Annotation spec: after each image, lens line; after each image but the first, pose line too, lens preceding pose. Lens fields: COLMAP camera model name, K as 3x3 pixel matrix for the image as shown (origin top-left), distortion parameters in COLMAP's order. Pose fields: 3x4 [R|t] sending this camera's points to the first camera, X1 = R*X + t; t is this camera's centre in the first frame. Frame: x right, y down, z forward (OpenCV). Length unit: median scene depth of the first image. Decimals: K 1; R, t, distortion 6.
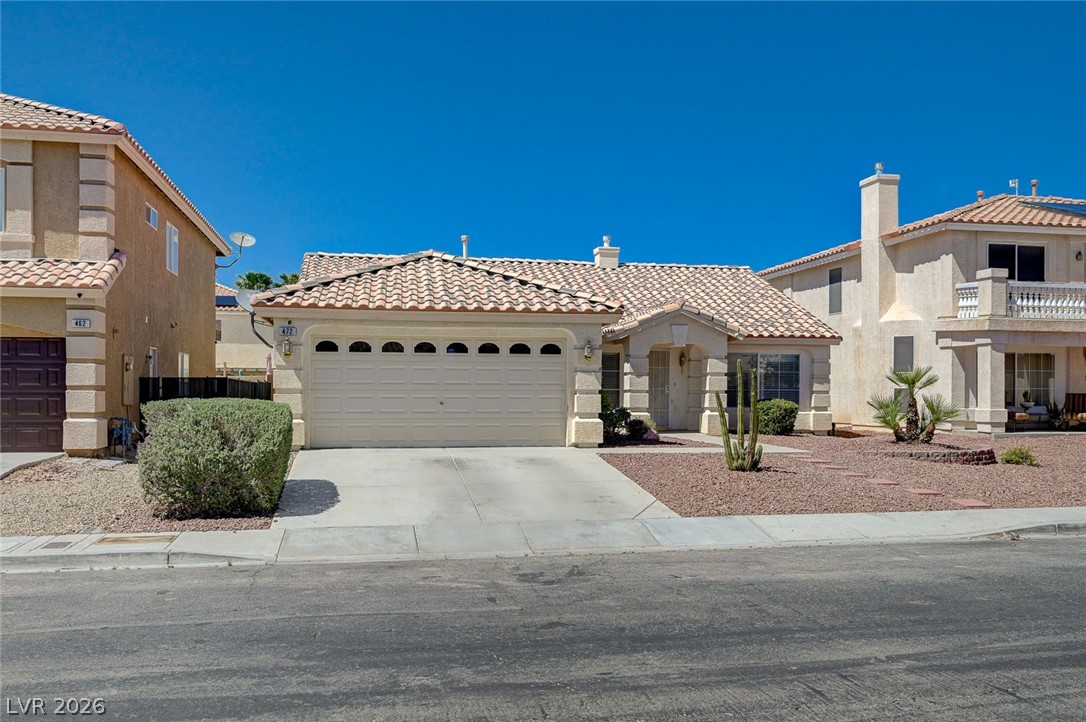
lens RADIAL K [[951.9, 0, 551.0], [0, 951.9, 388.6], [0, 0, 1]] dist [0.005276, -0.025385]
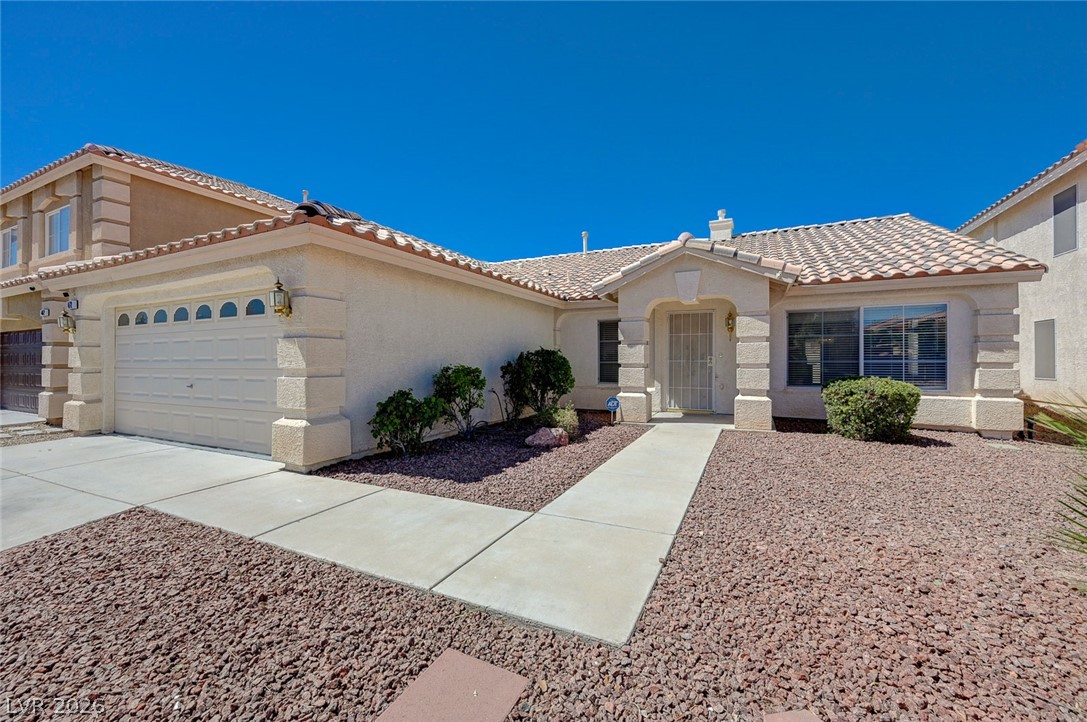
lens RADIAL K [[432.6, 0, 544.8], [0, 432.6, 357.0], [0, 0, 1]] dist [-0.000403, -0.000439]
pose [[0.799091, -0.011464, -0.601101, 0.241478], [0.009540, 0.999934, -0.006388, -0.002243], [0.601135, -0.000630, 0.799148, 0.675671]]
